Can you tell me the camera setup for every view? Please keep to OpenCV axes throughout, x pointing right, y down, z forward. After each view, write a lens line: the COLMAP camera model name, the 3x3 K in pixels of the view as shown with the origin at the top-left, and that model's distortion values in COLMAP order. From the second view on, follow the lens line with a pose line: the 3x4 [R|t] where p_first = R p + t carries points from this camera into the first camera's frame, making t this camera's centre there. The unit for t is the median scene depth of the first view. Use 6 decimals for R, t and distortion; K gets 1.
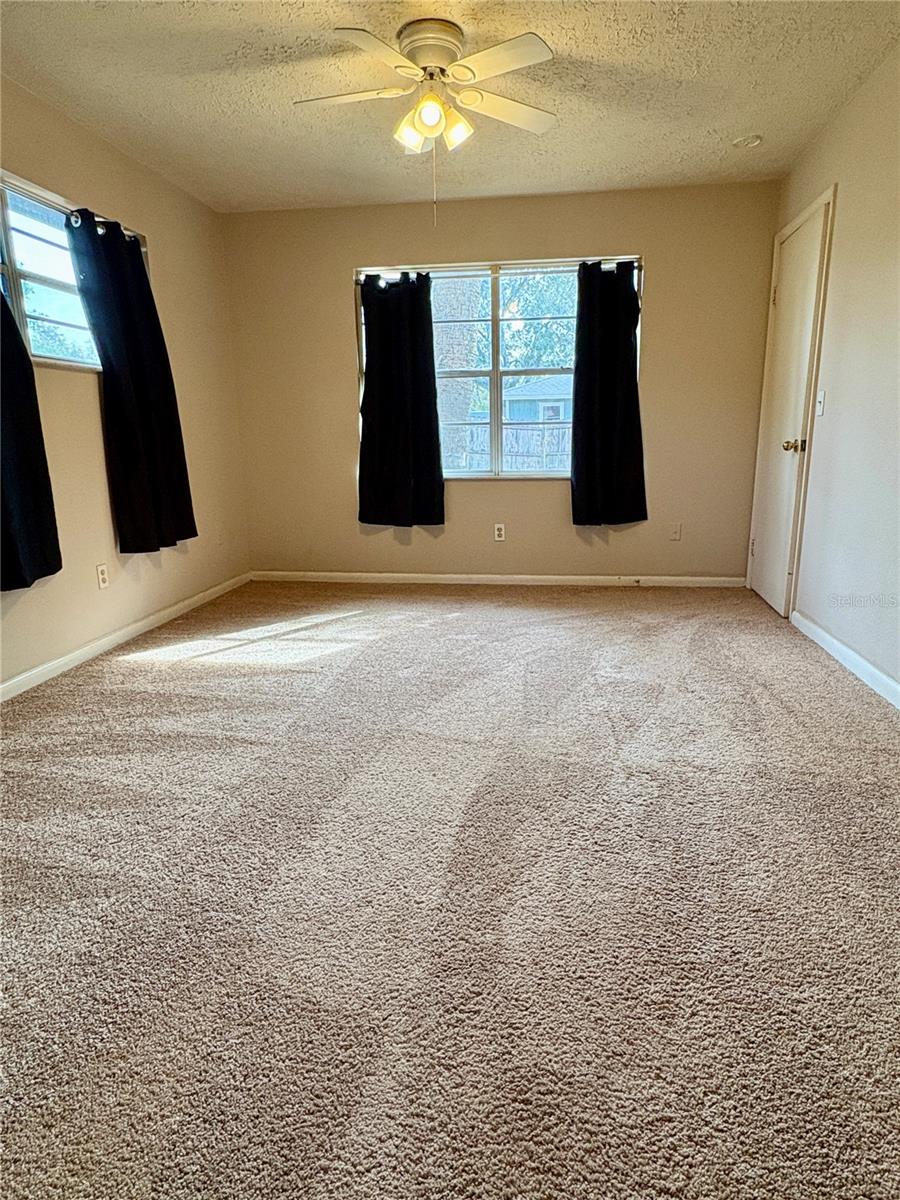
lens RADIAL K [[690.9, 0, 450.0], [0, 690.9, 600.0], [0, 0, 1]] dist [0.001304, 0.001364]
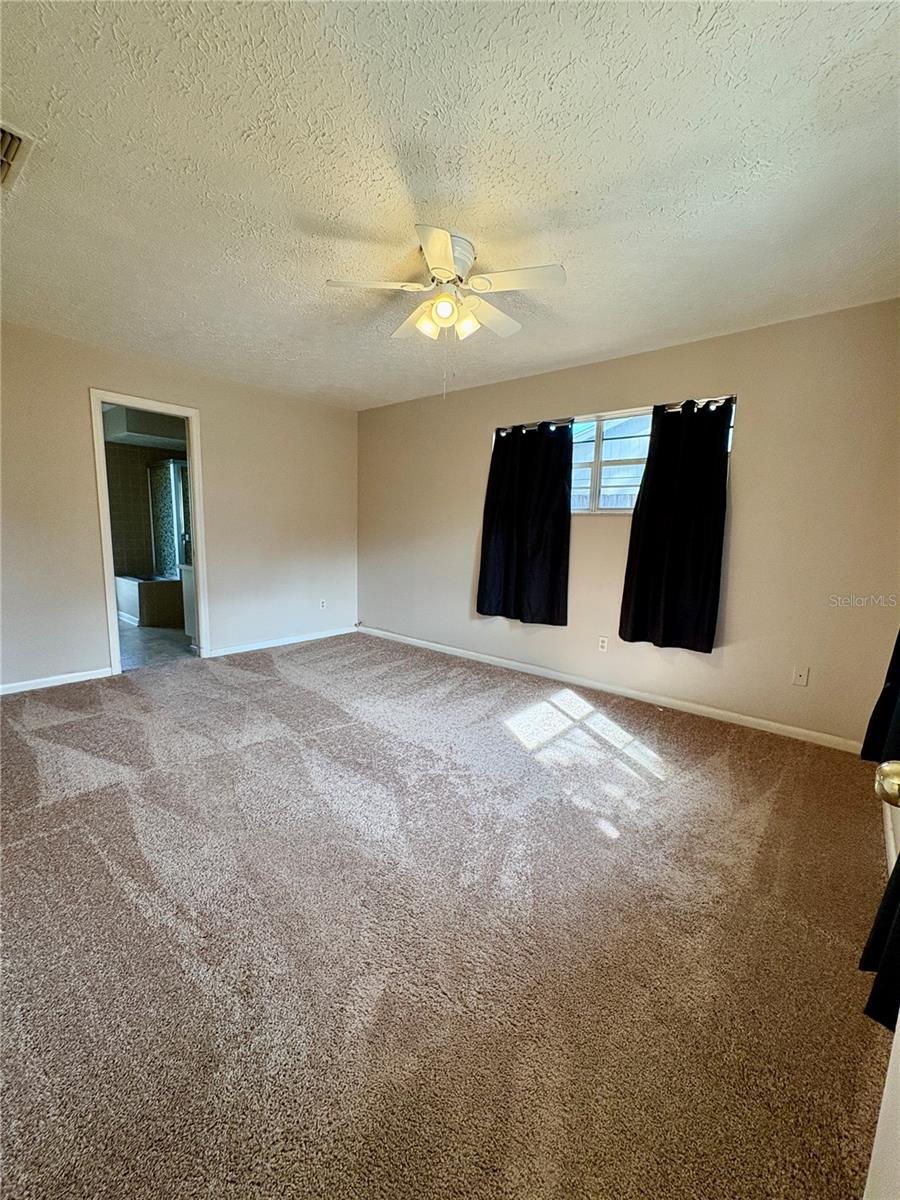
lens RADIAL K [[476.8, 0, 450.0], [0, 476.8, 600.0], [0, 0, 1]] dist [-0.001462, 0.000232]
pose [[-0.528763, 0.126594, -0.839276, 0.551659], [-0.215037, 0.936573, 0.276749, -0.345416], [0.821078, 0.326810, -0.468002, 1.185647]]
